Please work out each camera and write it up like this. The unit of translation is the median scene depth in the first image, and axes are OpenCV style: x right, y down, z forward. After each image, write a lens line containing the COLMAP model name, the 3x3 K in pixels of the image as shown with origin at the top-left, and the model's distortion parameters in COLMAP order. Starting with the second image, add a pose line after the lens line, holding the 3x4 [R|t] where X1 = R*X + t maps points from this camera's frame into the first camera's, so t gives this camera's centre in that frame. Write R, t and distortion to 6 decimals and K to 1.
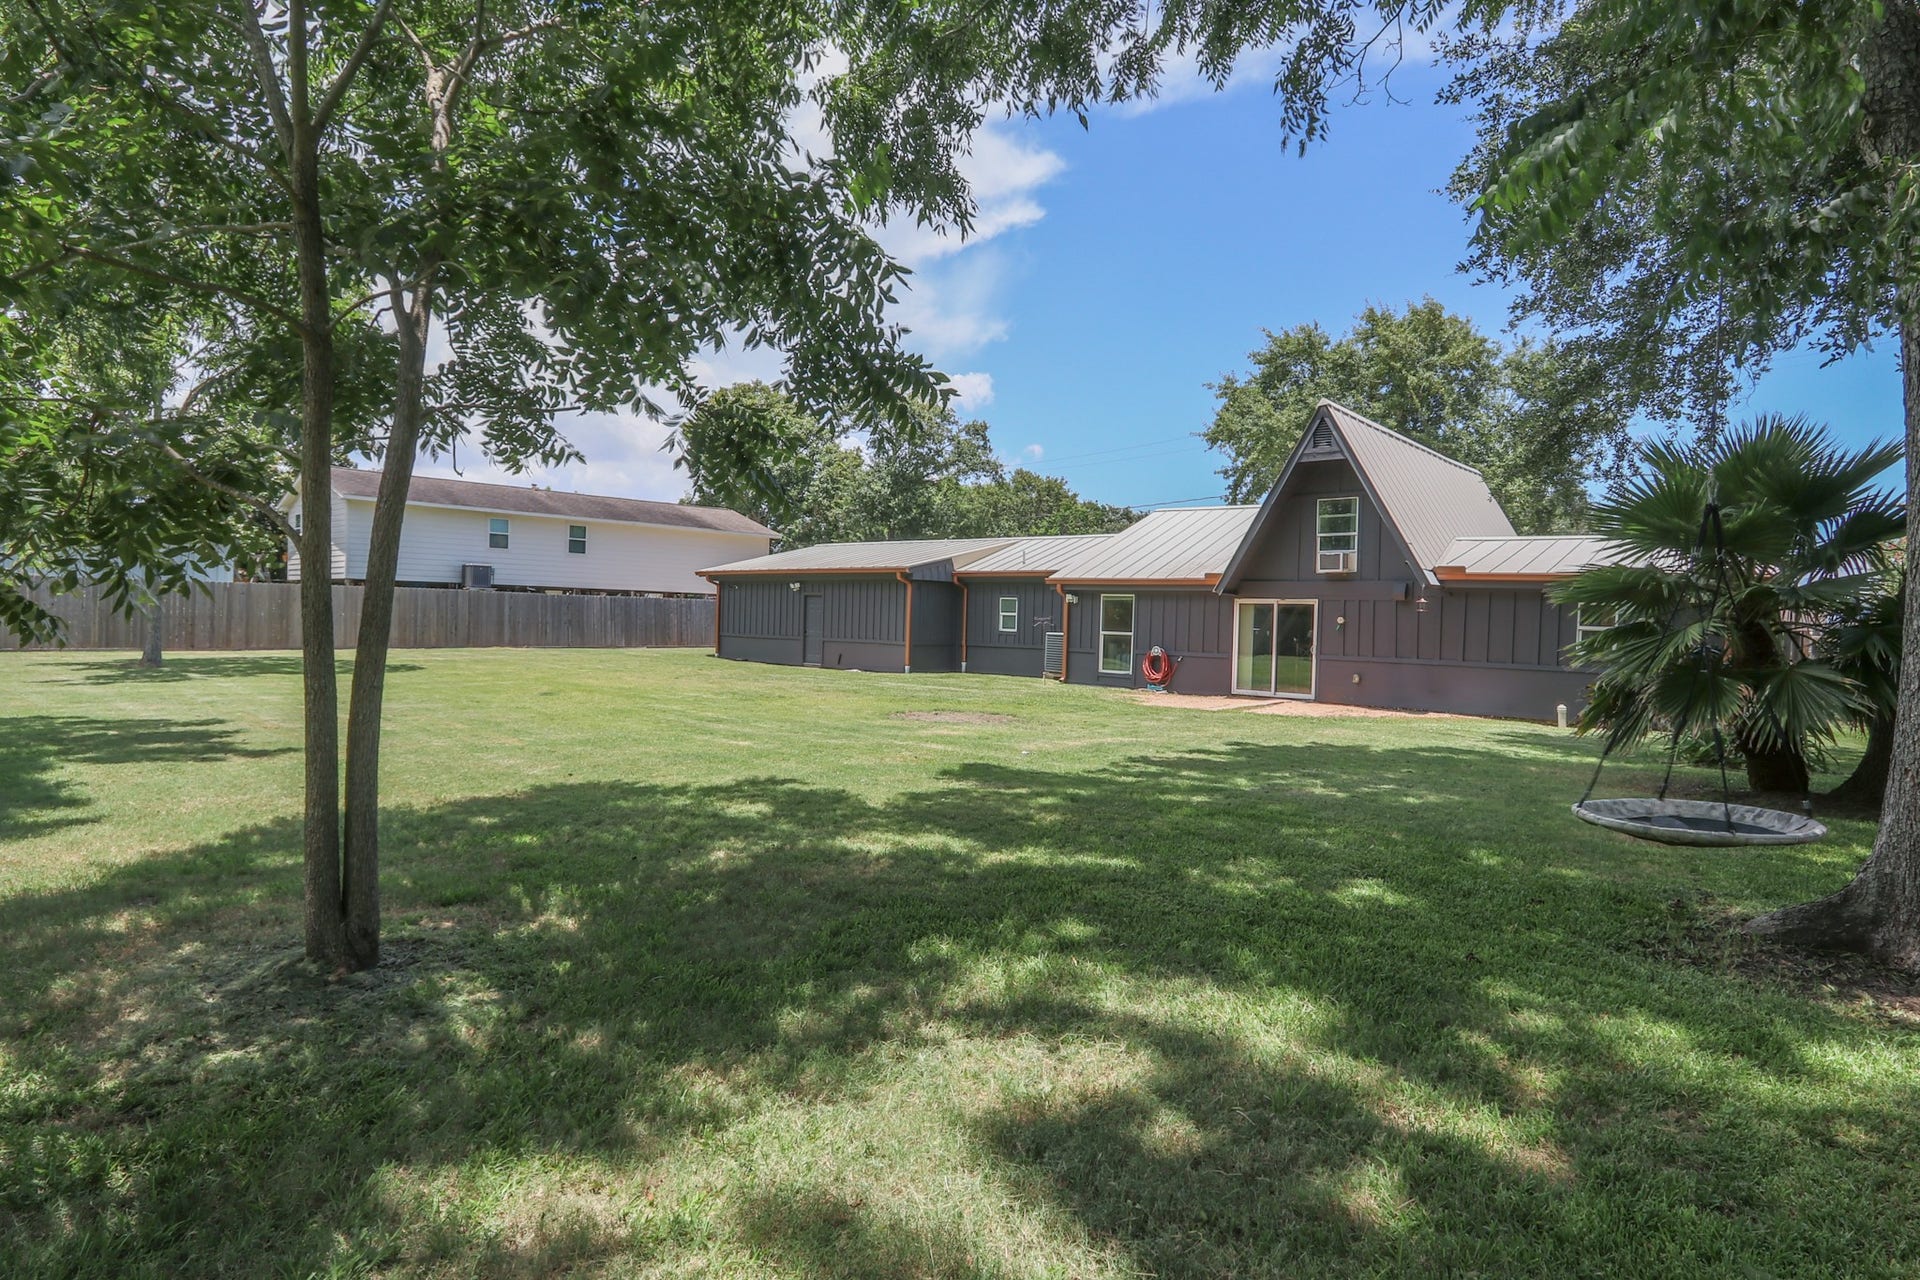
lens RADIAL K [[1020.9, 0, 960.0], [0, 1020.9, 640.0], [0, 0, 1]] dist [-0.063500, -0.000296]
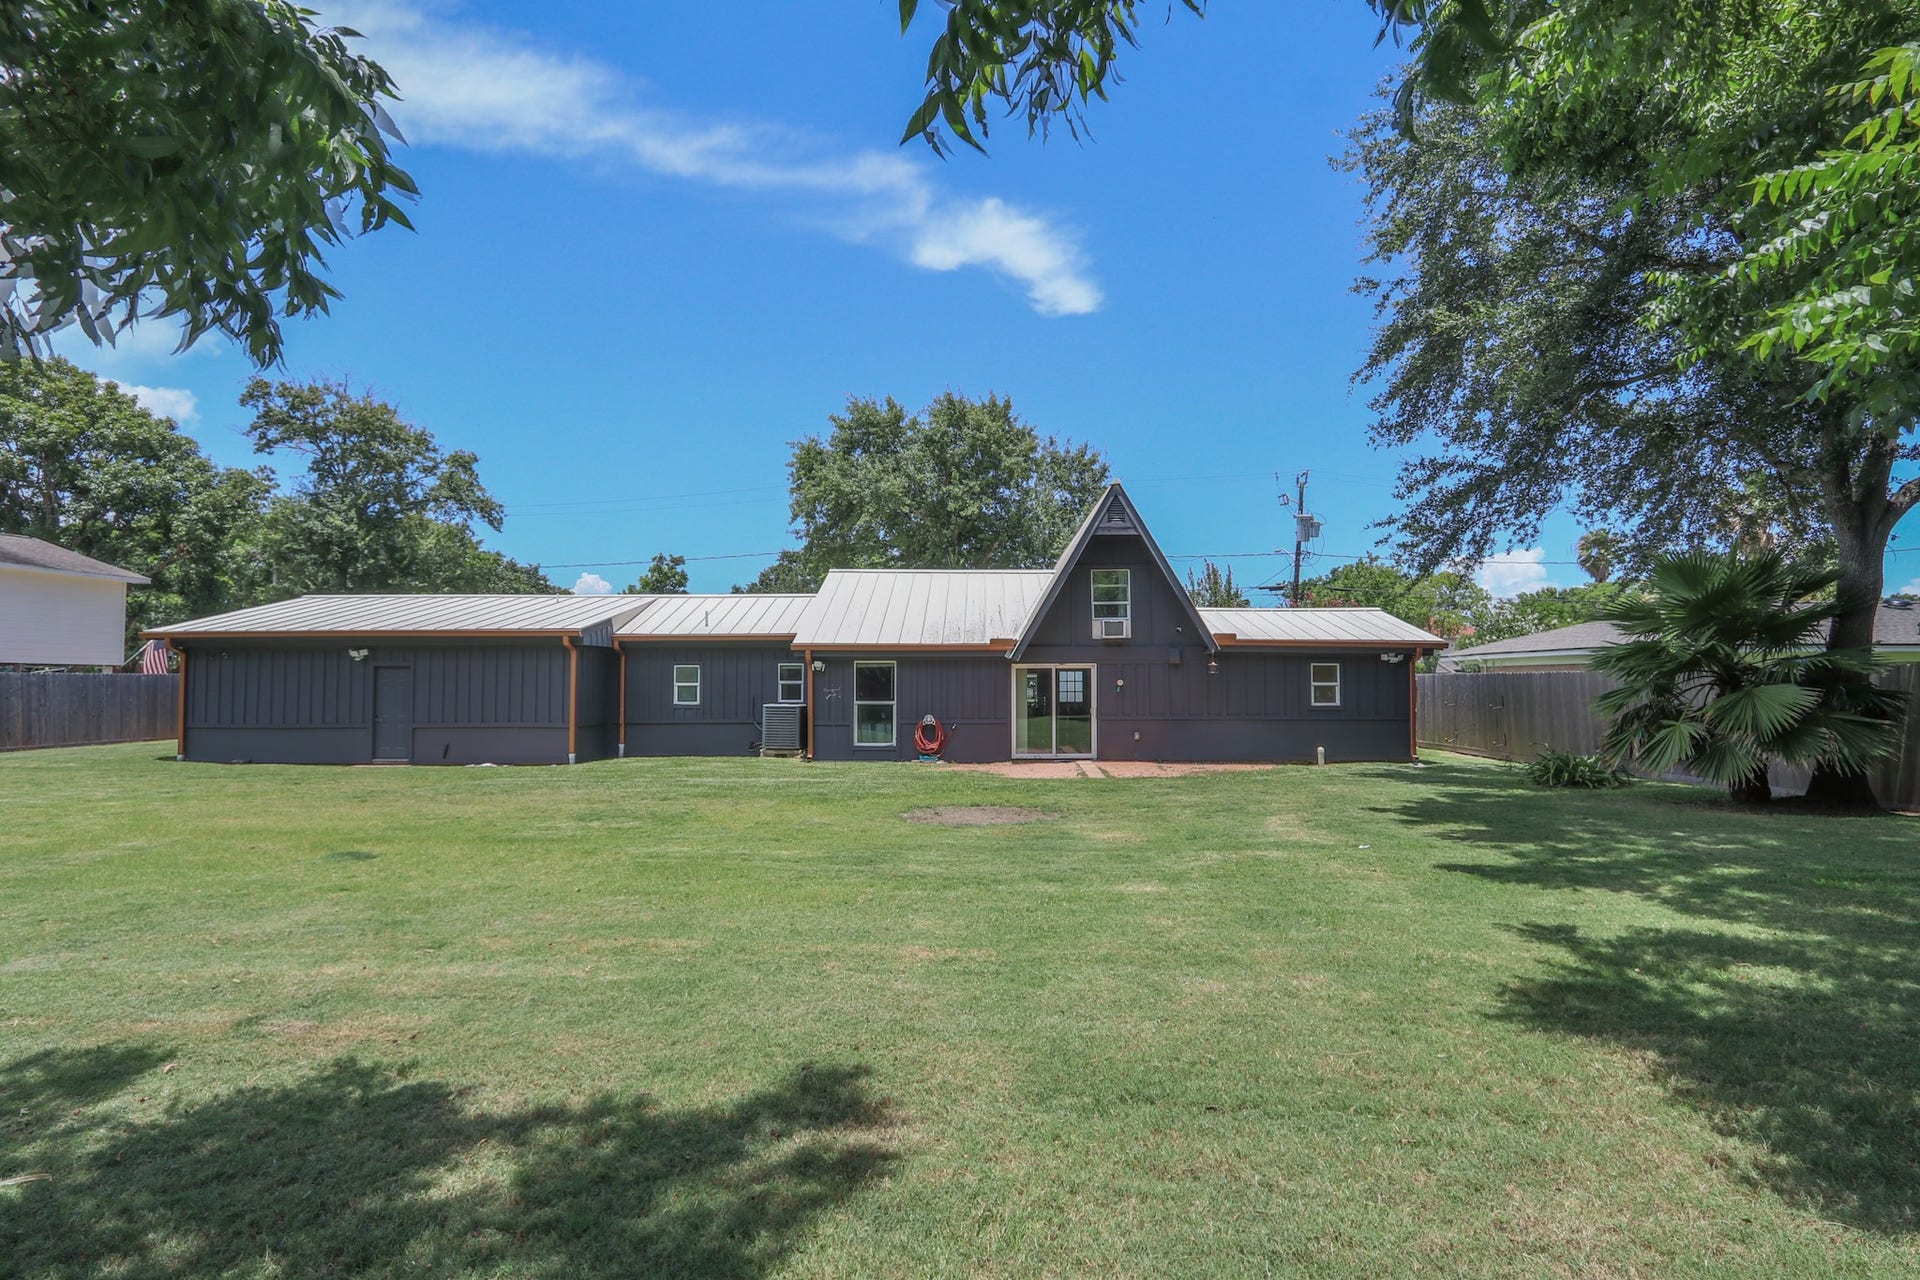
lens RADIAL K [[1020.9, 0, 960.0], [0, 1020.9, 640.0], [0, 0, 1]] dist [-0.063500, -0.000296]
pose [[0.762471, 0.002175, 0.647018, -0.384100], [0.036028, 0.998300, -0.045813, -0.017954], [-0.646018, 0.058242, 0.761097, 0.236432]]
